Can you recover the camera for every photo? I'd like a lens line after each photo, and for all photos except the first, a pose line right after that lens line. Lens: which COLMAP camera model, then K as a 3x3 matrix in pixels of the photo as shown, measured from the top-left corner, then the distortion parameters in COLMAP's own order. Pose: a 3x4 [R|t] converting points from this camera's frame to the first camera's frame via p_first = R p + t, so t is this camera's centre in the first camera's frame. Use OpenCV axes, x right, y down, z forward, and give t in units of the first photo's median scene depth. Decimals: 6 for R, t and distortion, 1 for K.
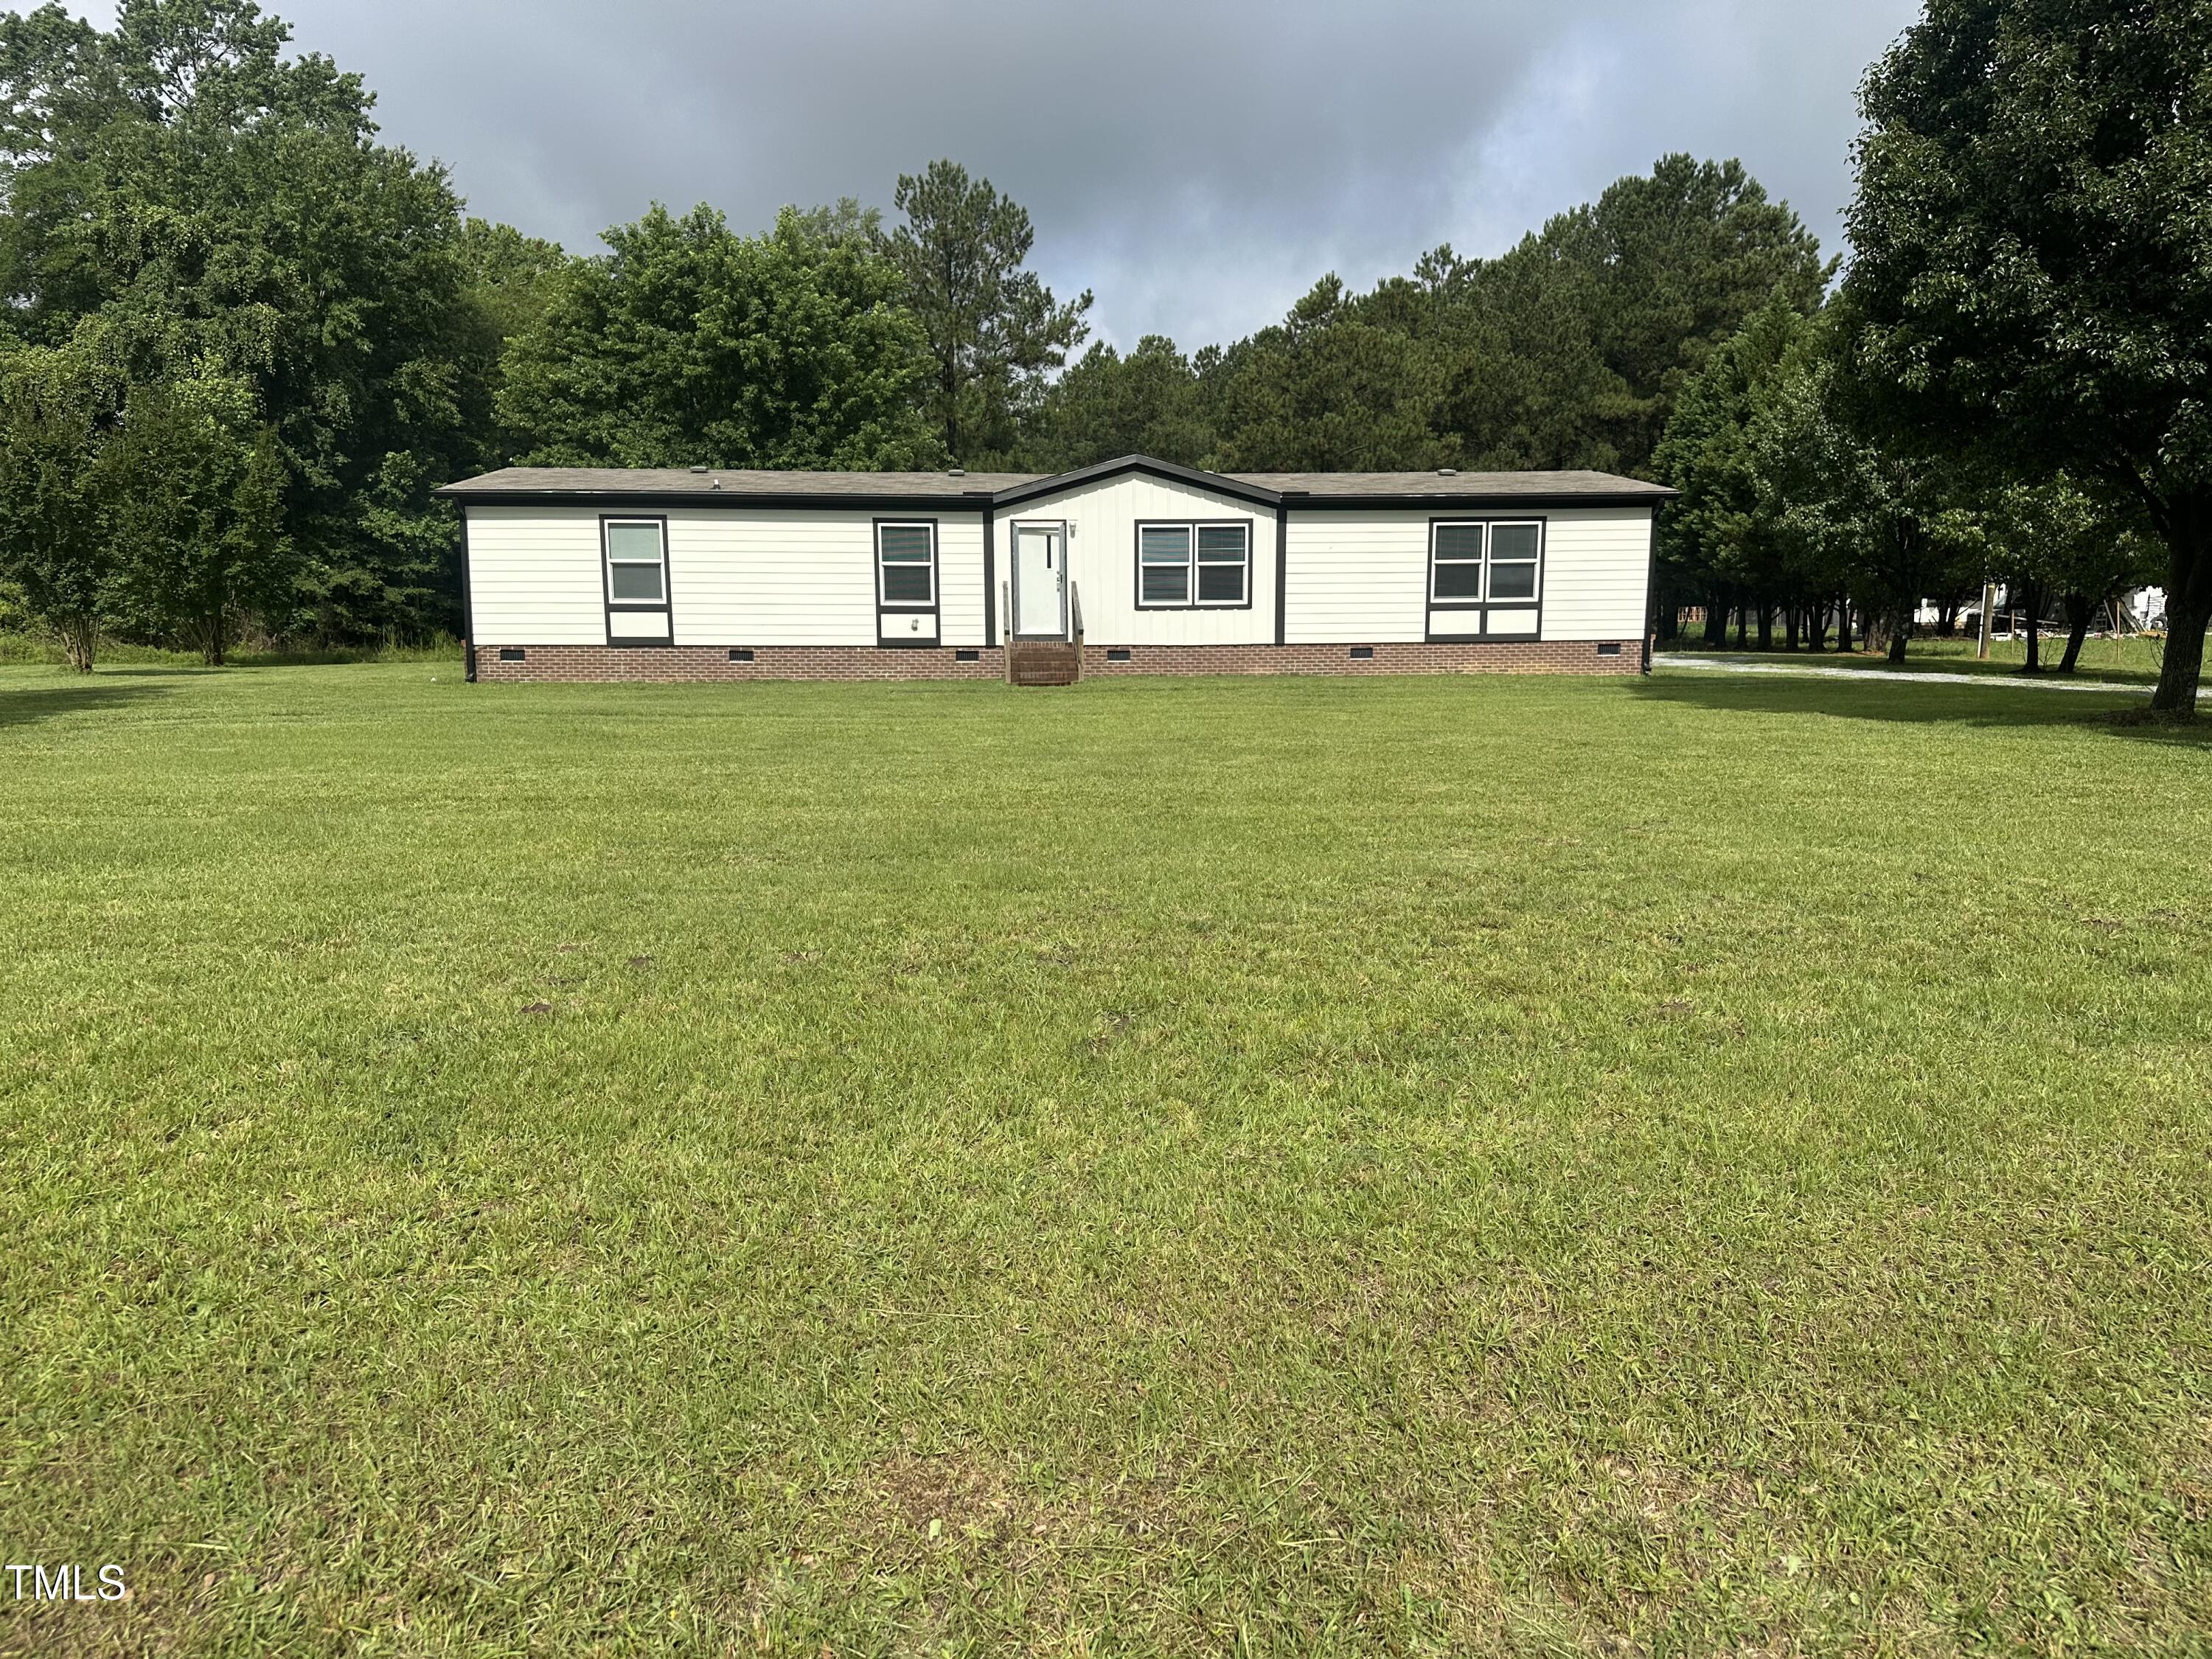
lens RADIAL K [[1542.3, 0, 1106.4], [0, 1542.3, 838.1], [0, 0, 1]] dist [0.107666, 0.000745]
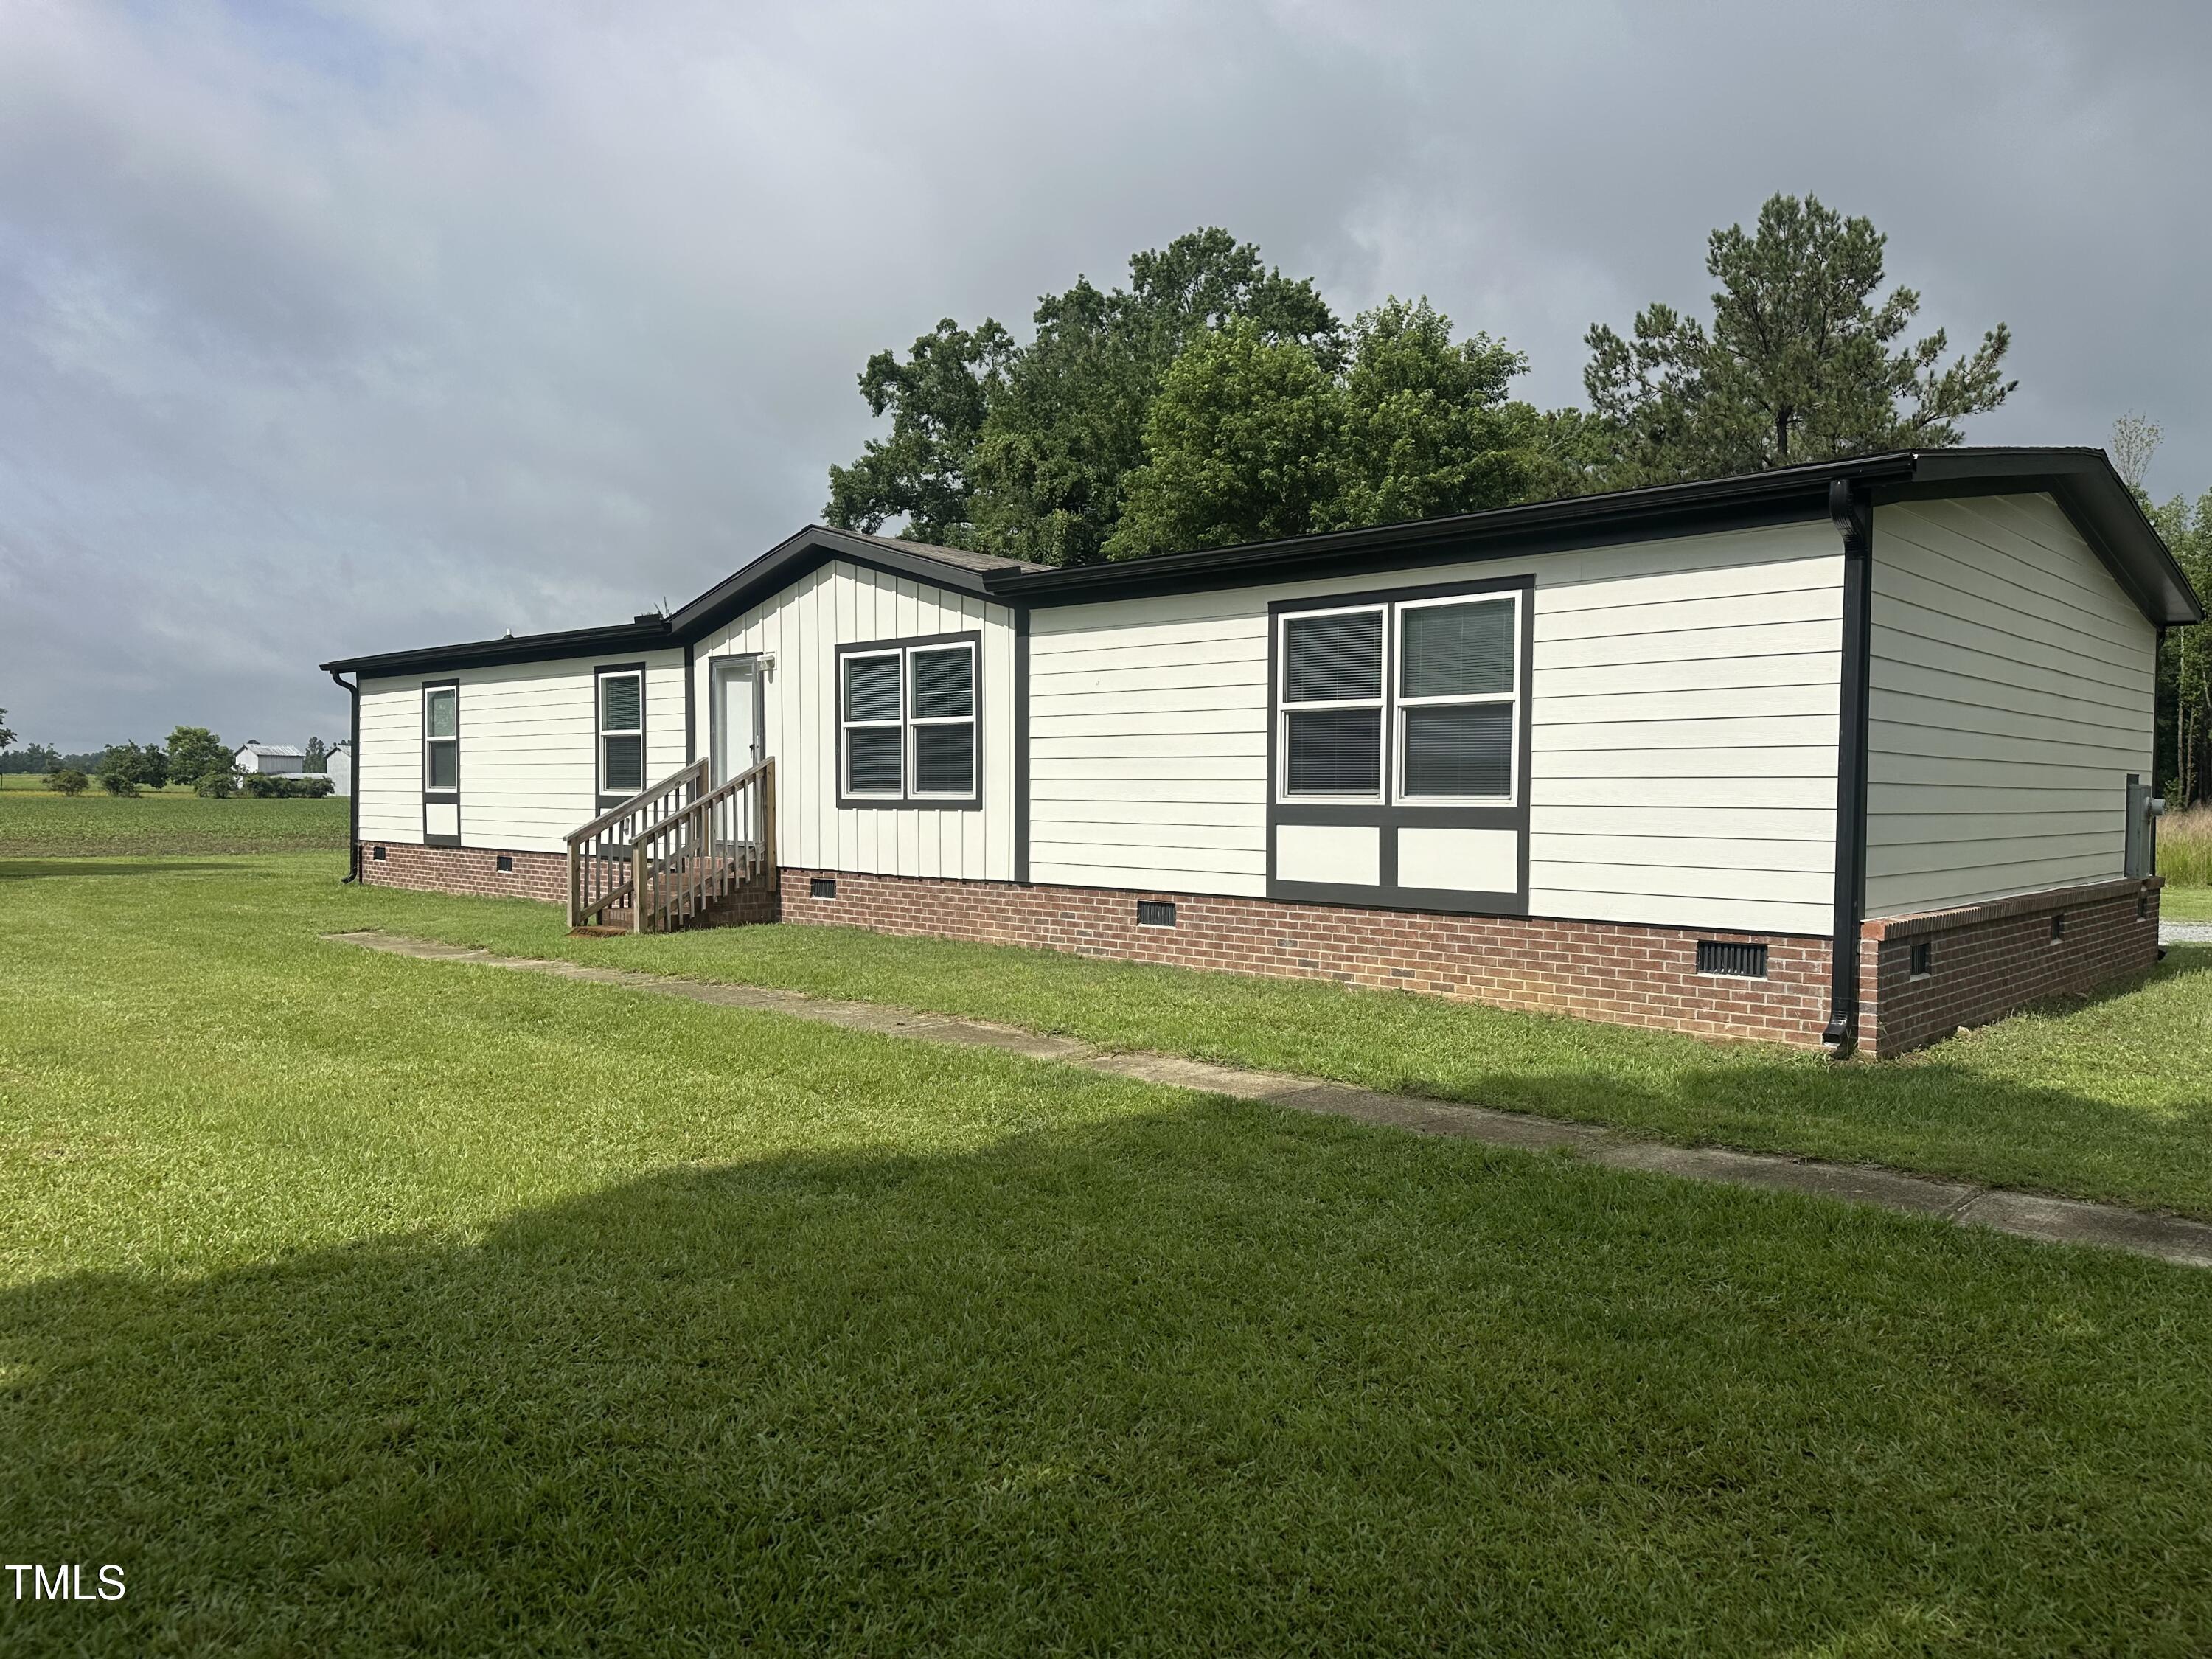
lens RADIAL K [[1542.3, 0, 1106.1], [0, 1542.3, 828.8], [0, 0, 1]] dist [0.107666, 0.000745]
pose [[0.678461, 0.025914, -0.734179, 0.482210], [-0.119241, 0.990010, -0.075248, -0.109960], [0.724894, 0.138597, 0.674773, 0.698433]]
